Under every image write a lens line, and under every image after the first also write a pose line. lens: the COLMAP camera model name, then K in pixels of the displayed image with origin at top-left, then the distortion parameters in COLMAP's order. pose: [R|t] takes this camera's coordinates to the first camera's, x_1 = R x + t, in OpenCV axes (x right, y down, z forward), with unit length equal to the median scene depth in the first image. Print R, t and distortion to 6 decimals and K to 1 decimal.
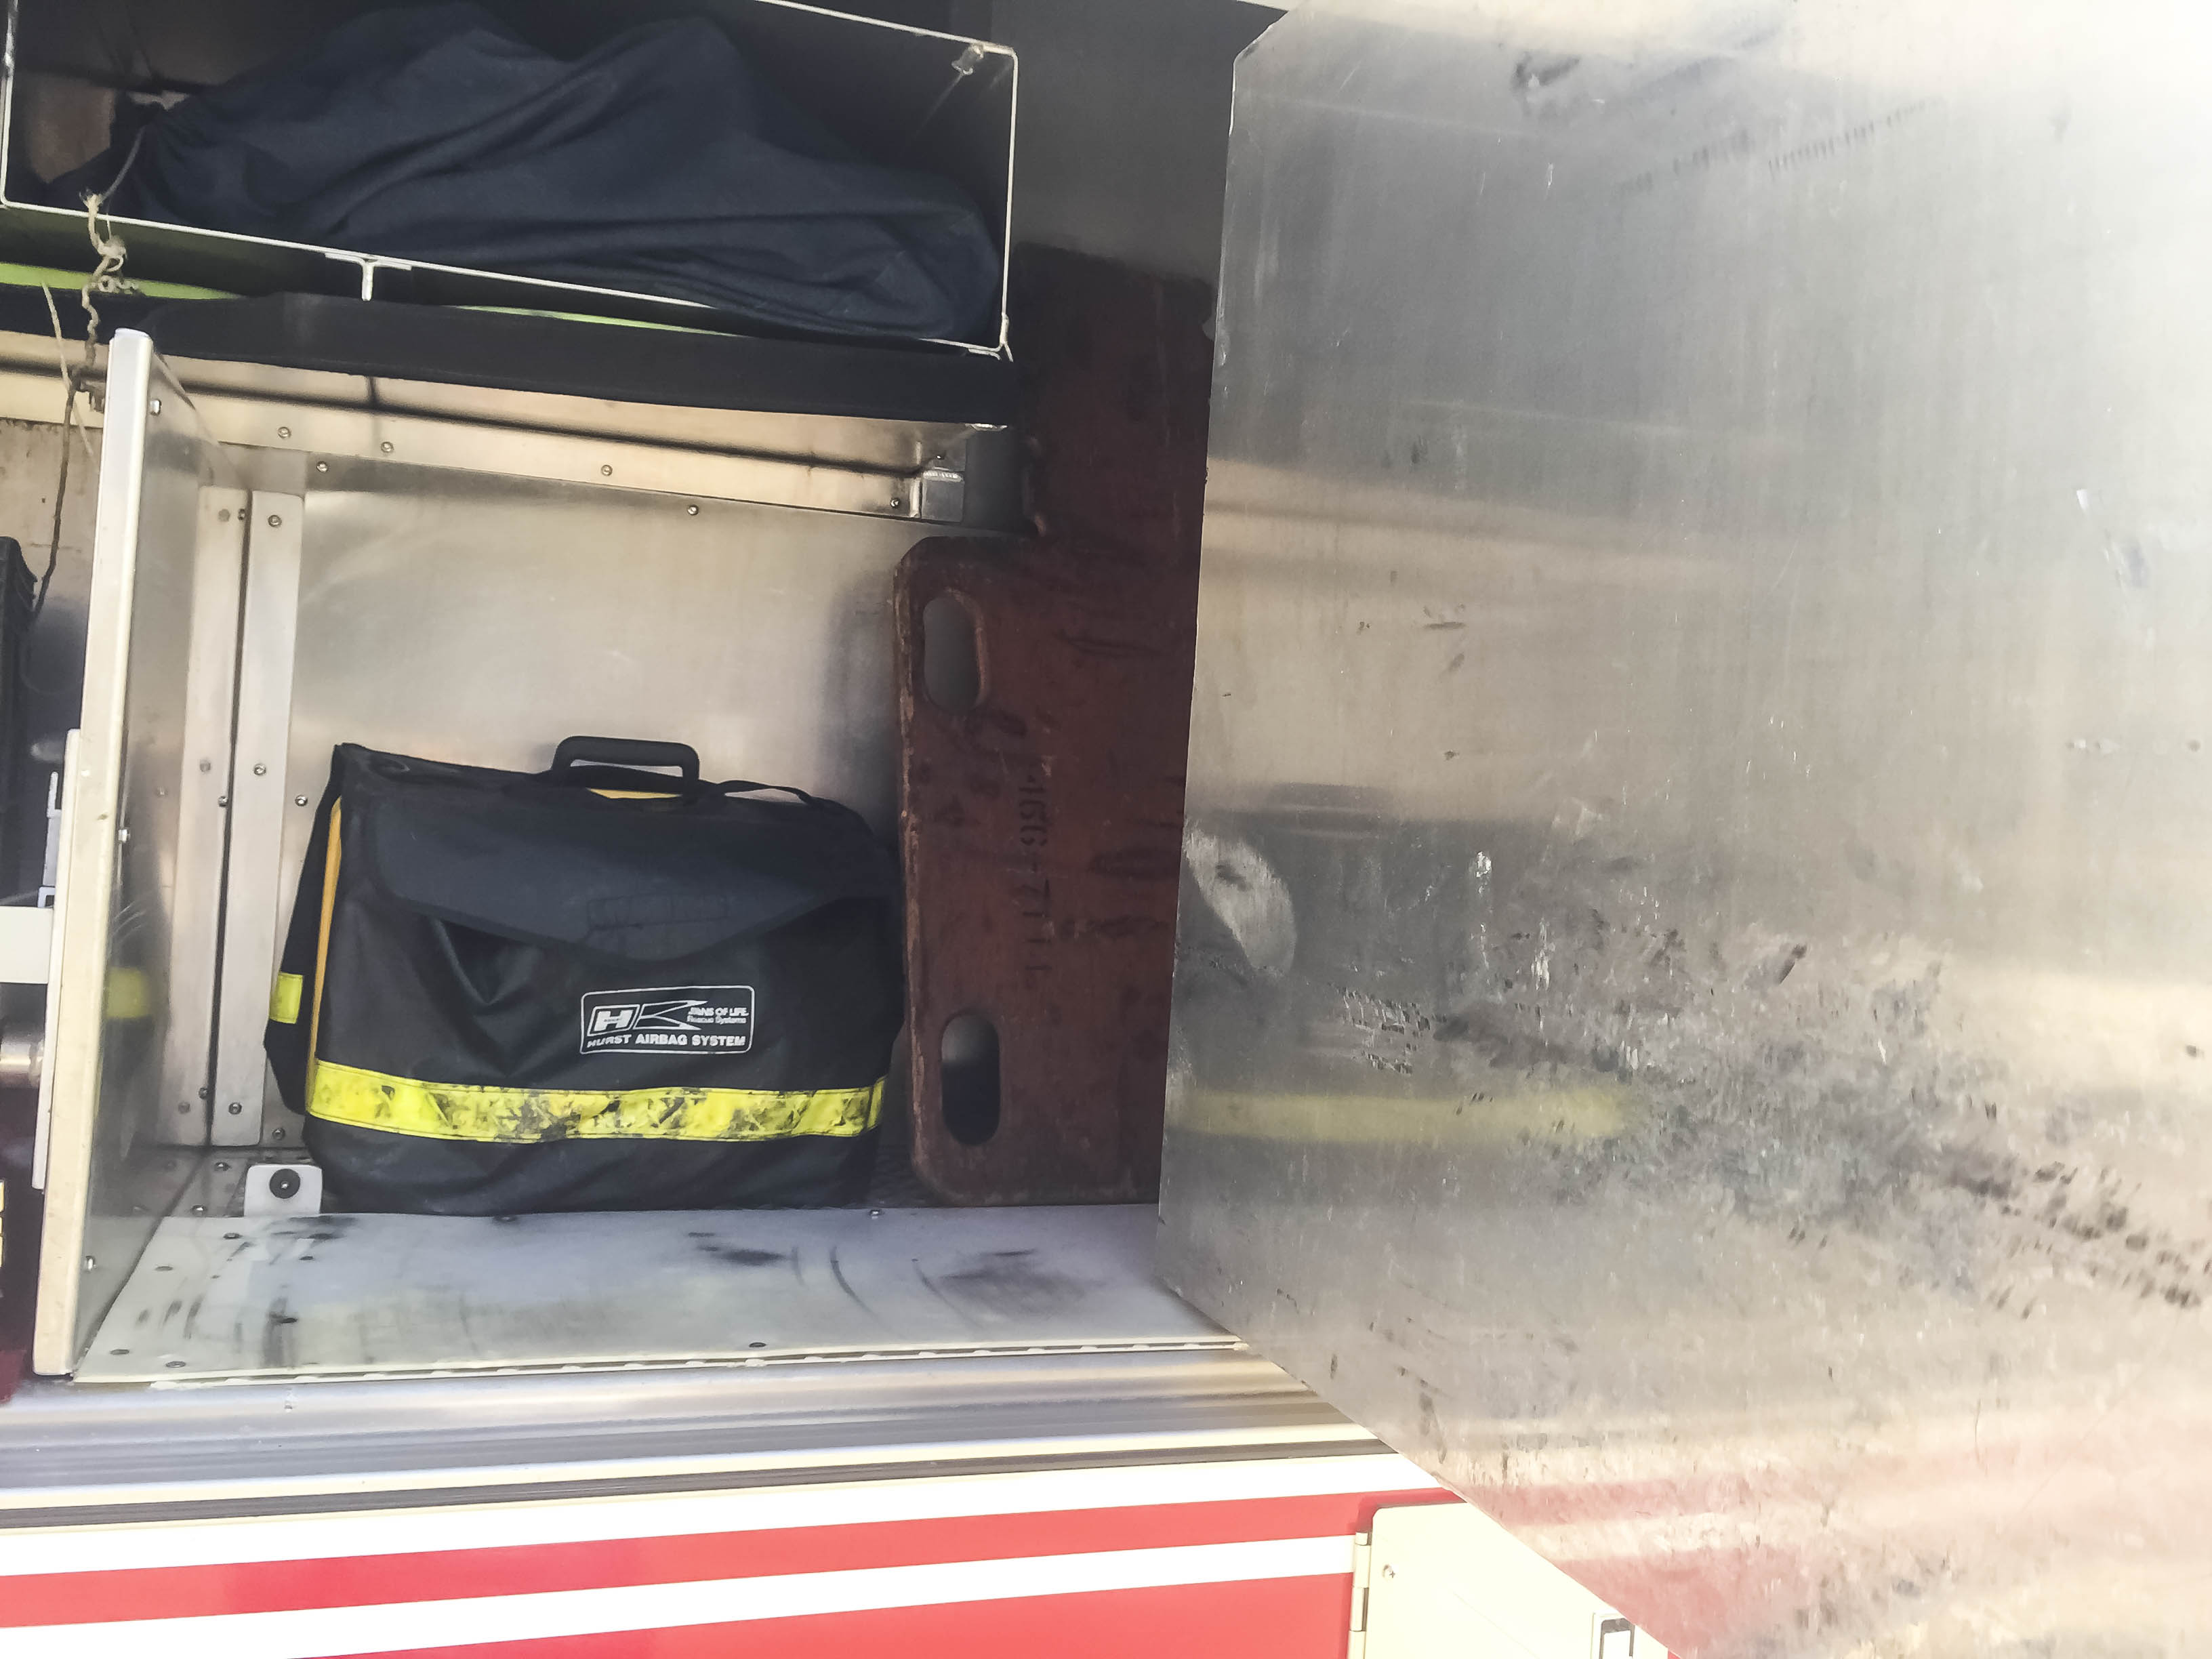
lens RADIAL K [[1867.5, 0, 1098.9], [0, 1867.5, 819.3], [0, 0, 1]] dist [0.078872, -0.159131]
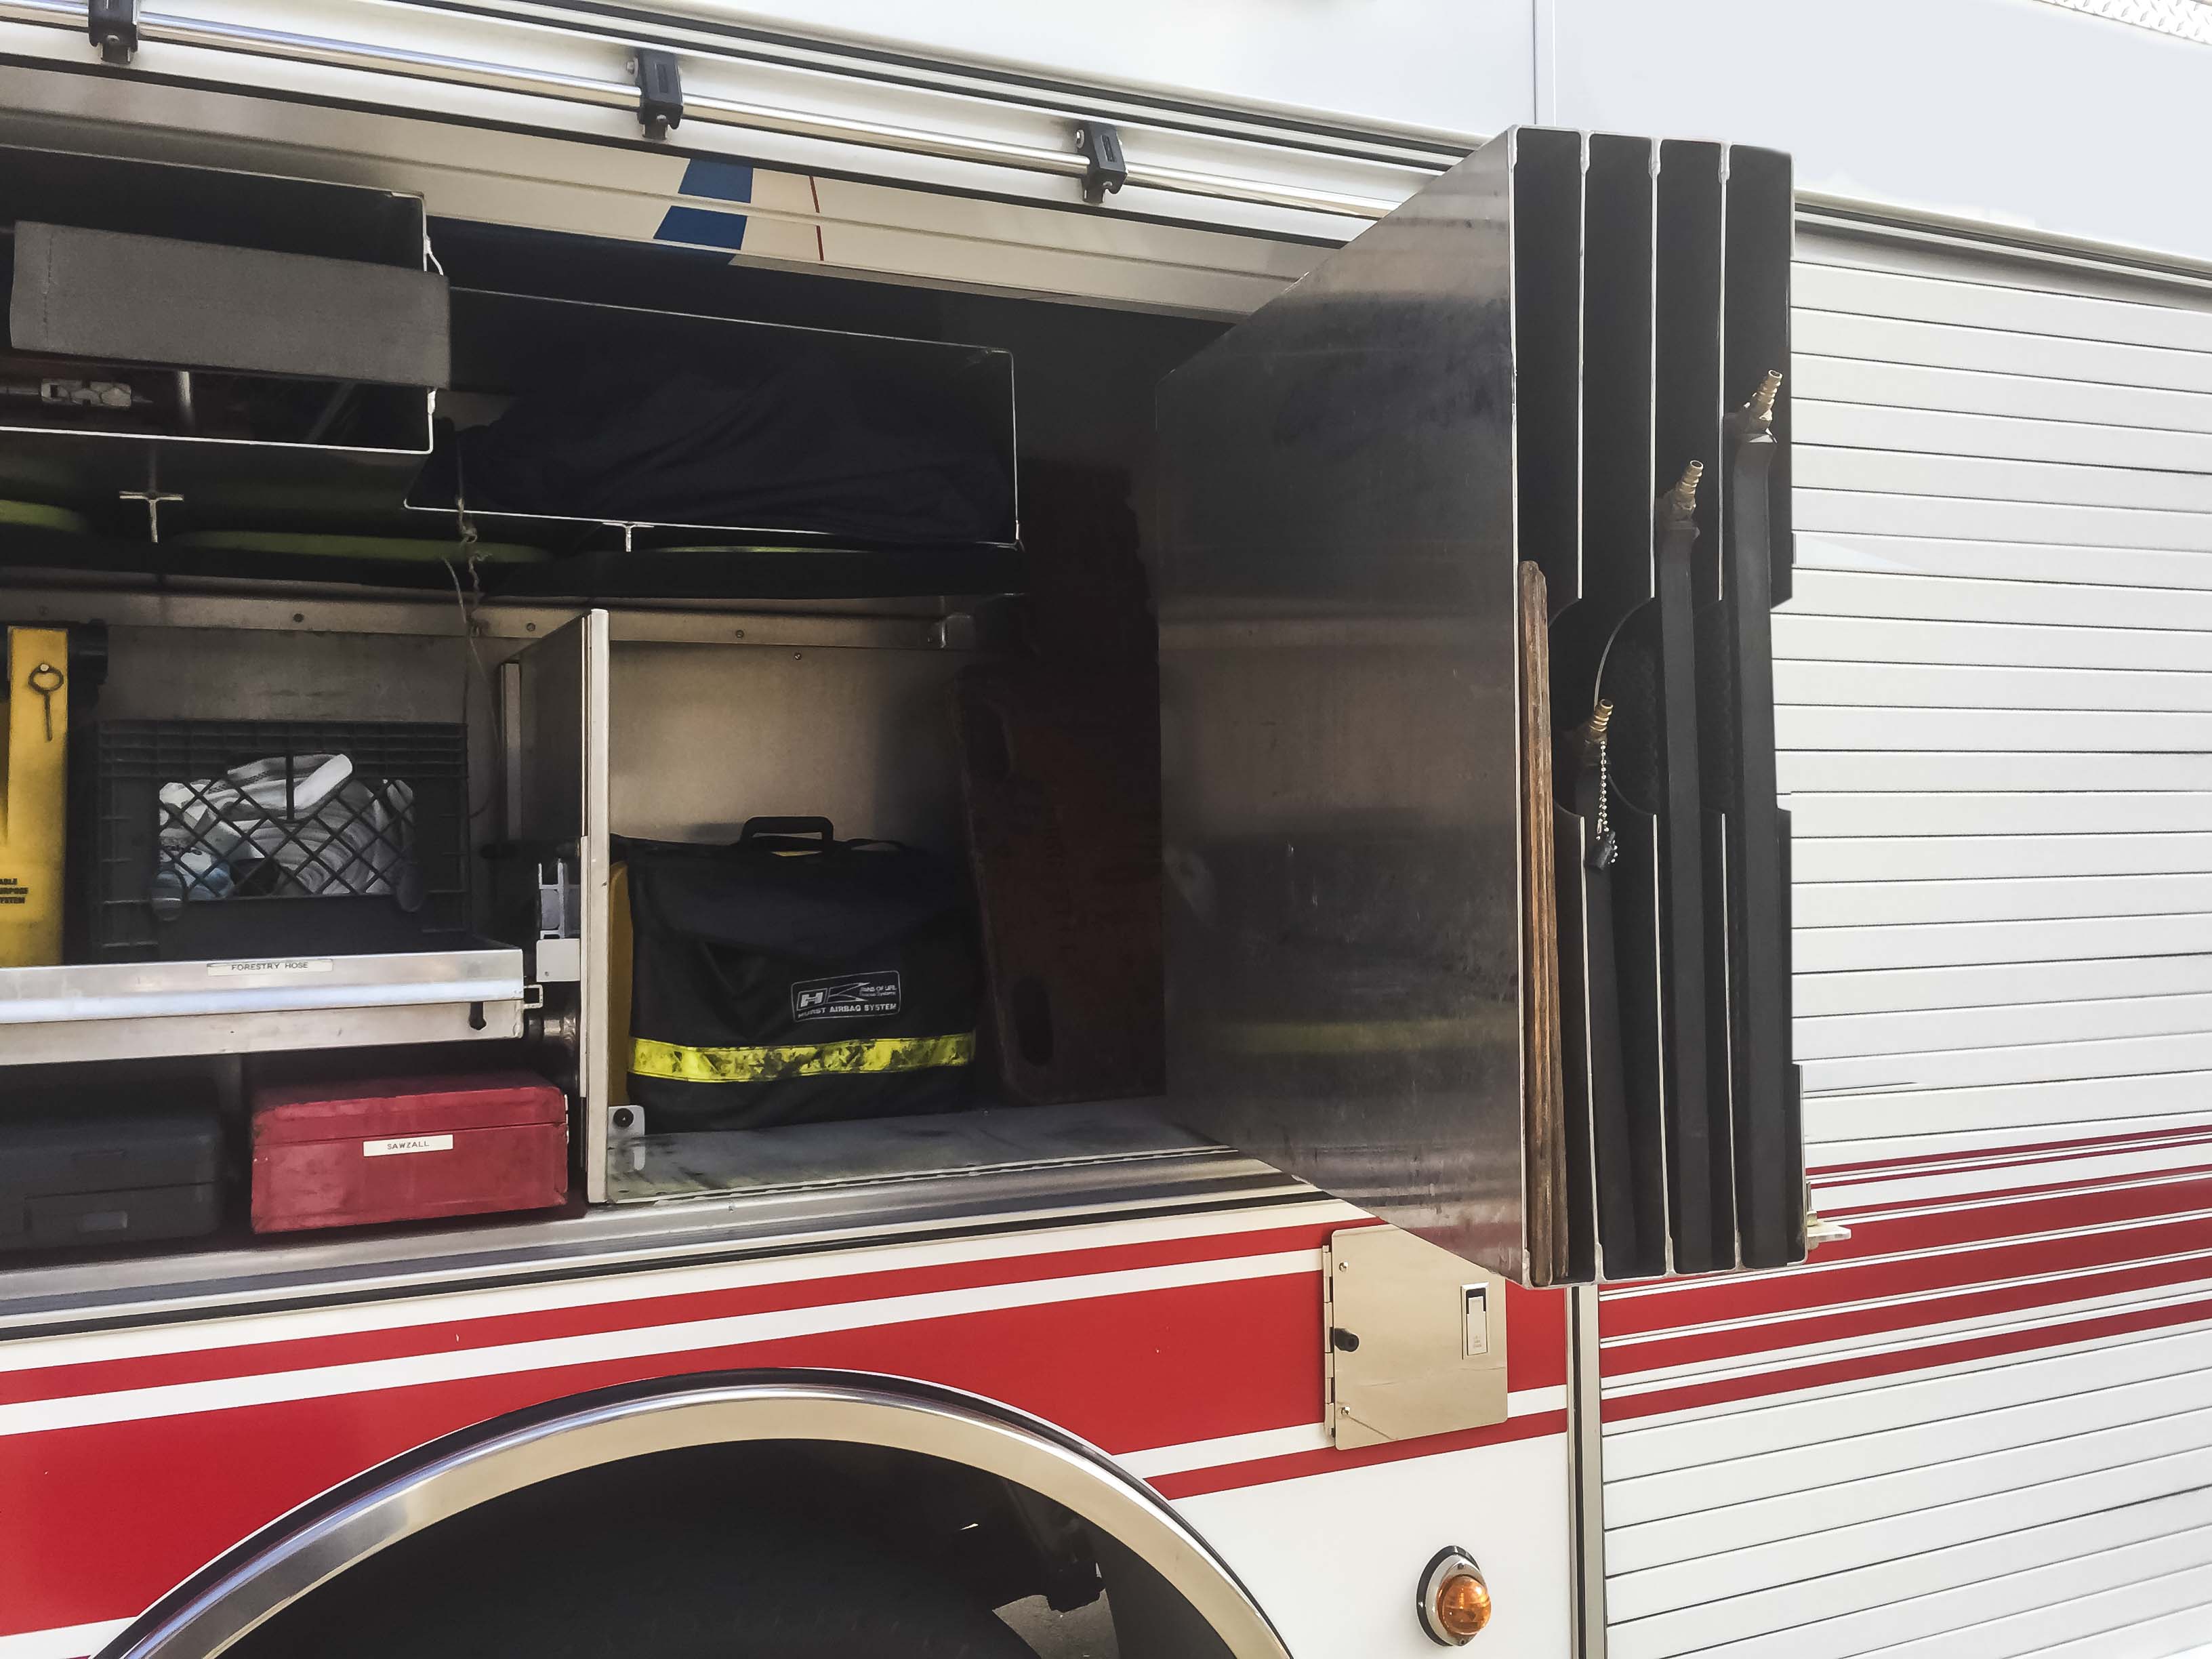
lens RADIAL K [[1867.5, 0, 1098.9], [0, 1867.5, 819.3], [0, 0, 1]] dist [0.078872, -0.159131]
pose [[0.992207, -0.076423, 0.098412, -0.165931], [0.077992, 0.996879, -0.012193, -0.003431], [-0.097173, 0.019773, 0.995071, -0.560830]]
